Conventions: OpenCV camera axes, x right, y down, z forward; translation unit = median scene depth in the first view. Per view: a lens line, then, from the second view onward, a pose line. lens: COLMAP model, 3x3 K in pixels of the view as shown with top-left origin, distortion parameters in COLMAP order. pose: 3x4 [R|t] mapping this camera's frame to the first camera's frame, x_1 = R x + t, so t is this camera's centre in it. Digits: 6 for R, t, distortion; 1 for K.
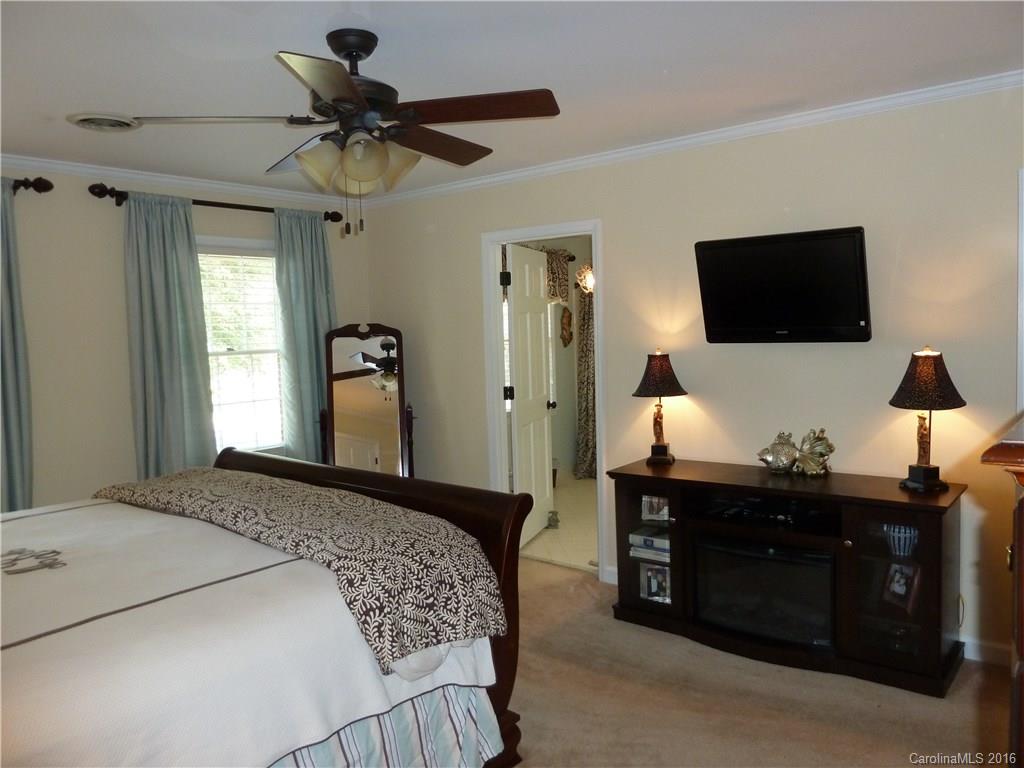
lens RADIAL K [[763.2, 0, 517.6], [0, 763.2, 388.4], [0, 0, 1]] dist [-0.027343, -0.007848]
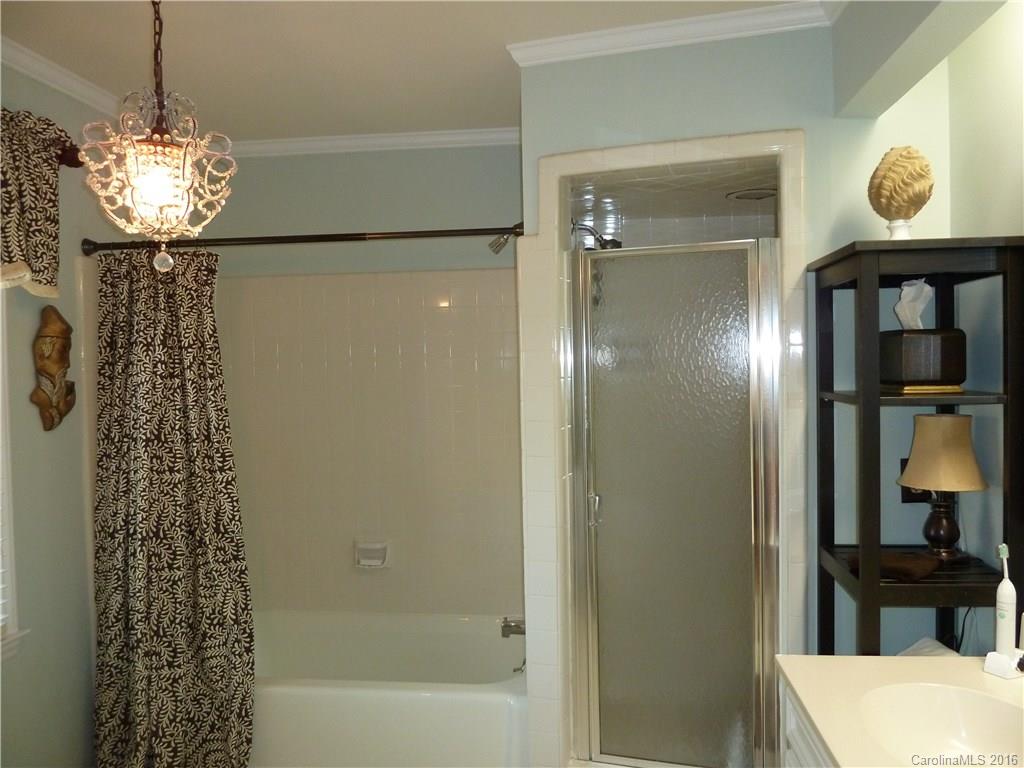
lens RADIAL K [[763.2, 0, 512.9], [0, 763.2, 384.0], [0, 0, 1]] dist [-0.027343, -0.007848]
pose [[0.835637, 0.001492, 0.549280, 0.051369], [0.034524, 0.997876, -0.055233, -0.049329], [-0.548196, 0.065118, 0.833811, 0.629149]]
